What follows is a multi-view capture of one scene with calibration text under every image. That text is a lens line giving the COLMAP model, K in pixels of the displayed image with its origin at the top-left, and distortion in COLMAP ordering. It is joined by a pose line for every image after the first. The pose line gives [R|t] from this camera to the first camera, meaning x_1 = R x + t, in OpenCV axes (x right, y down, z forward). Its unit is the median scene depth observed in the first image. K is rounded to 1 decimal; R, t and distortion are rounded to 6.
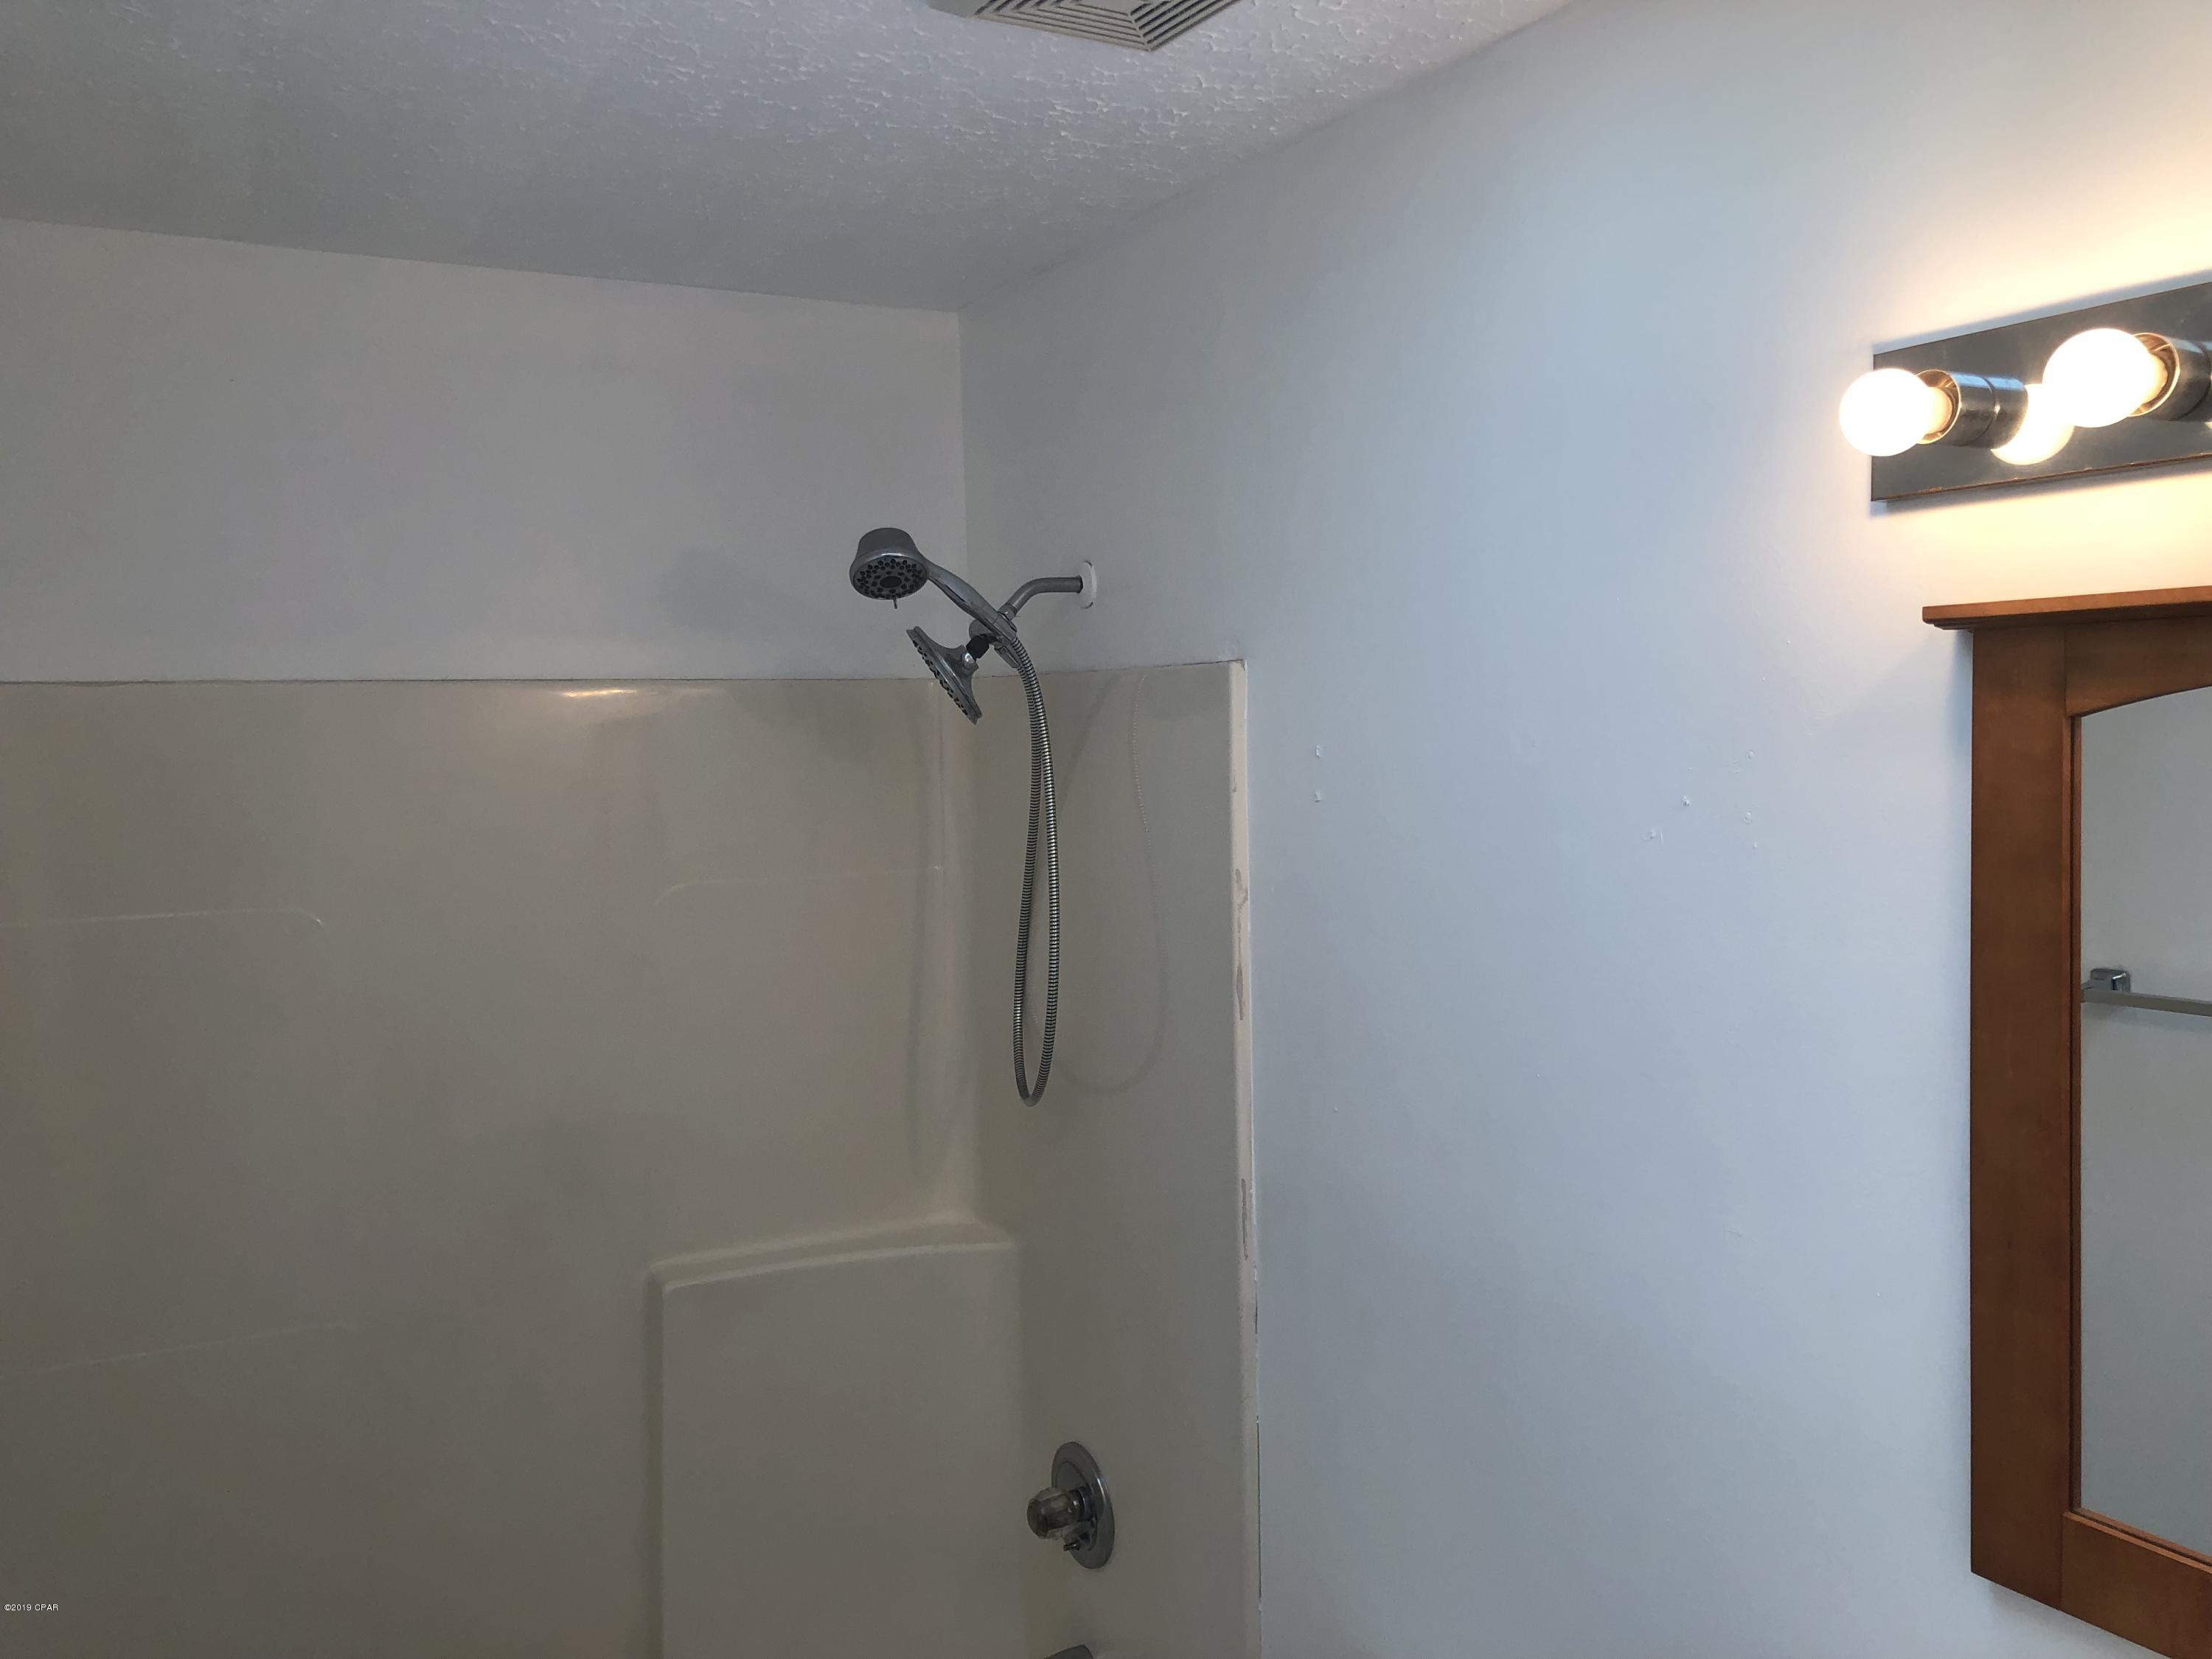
lens RADIAL K [[1831.6, 0, 1097.4], [0, 1831.6, 794.0], [0, 0, 1]] dist [0.139986, -0.160381]
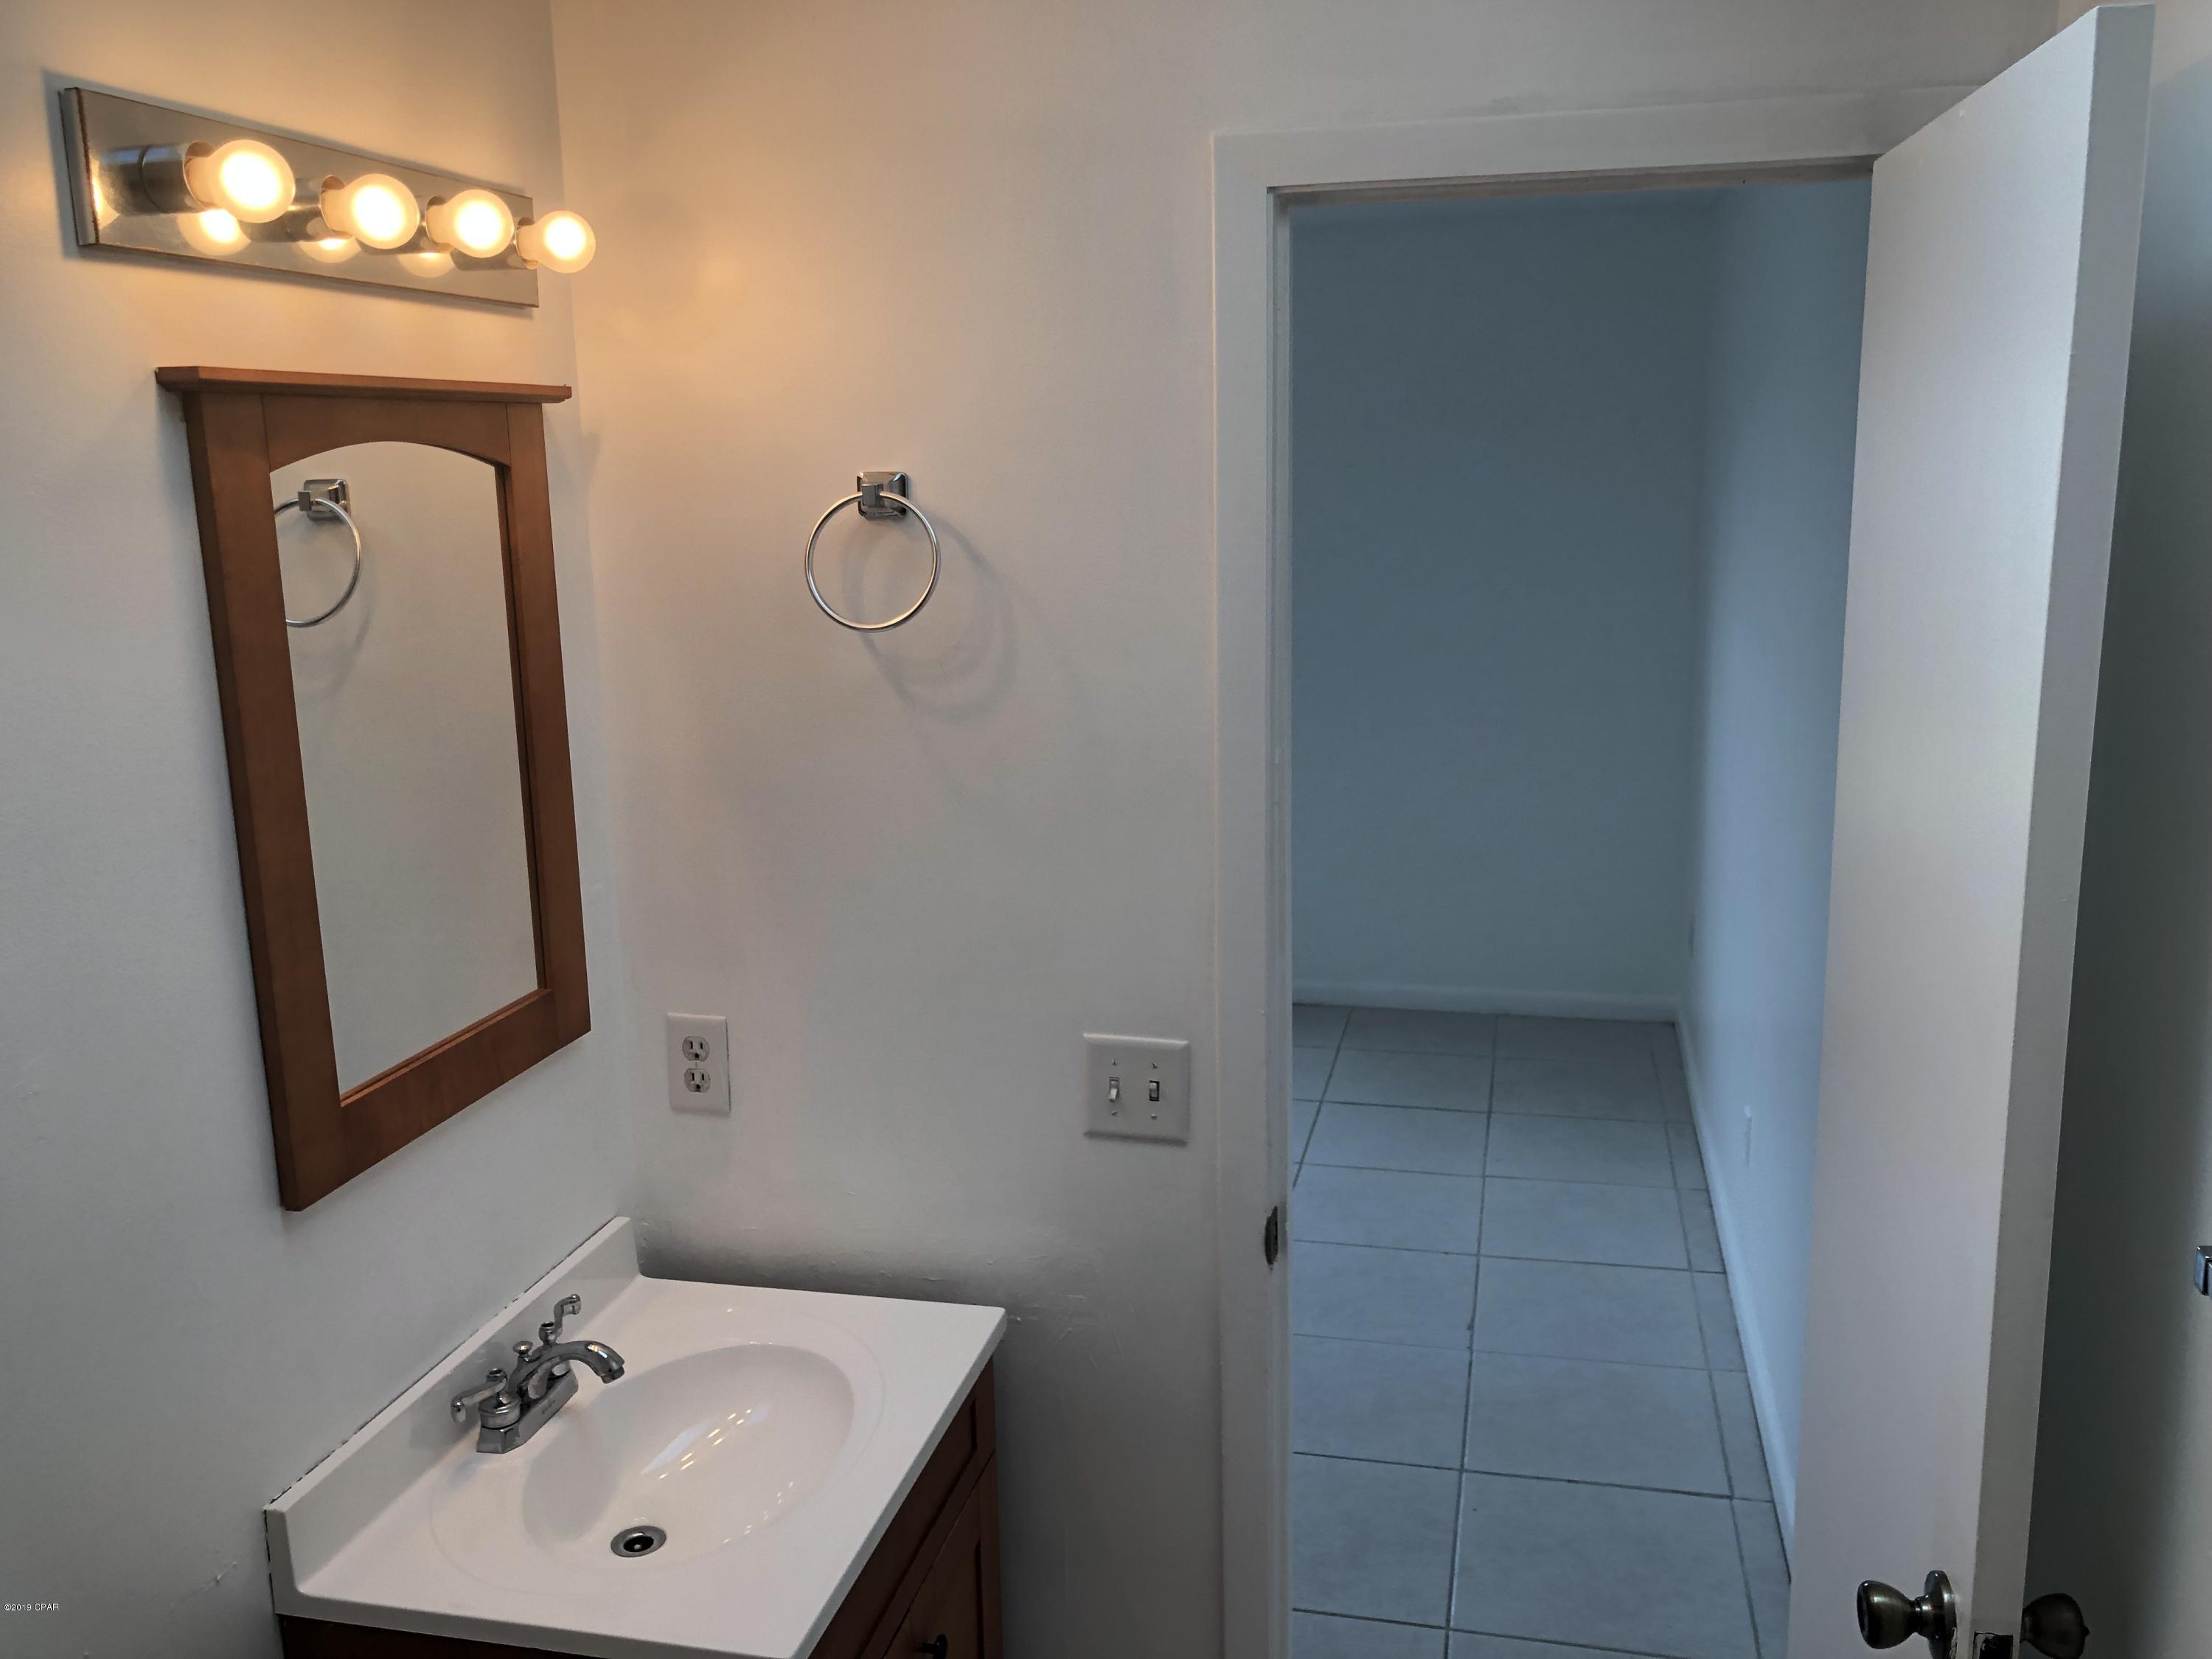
lens RADIAL K [[1846.9, 0, 1106.0], [0, 1846.9, 829.5], [0, 0, 1]] dist [0.039754, -0.065057]
pose [[-0.737027, -0.102868, 0.667989, -0.319489], [0.066148, 0.972625, 0.222765, -0.021891], [-0.672619, 0.208370, -0.710046, 0.694360]]
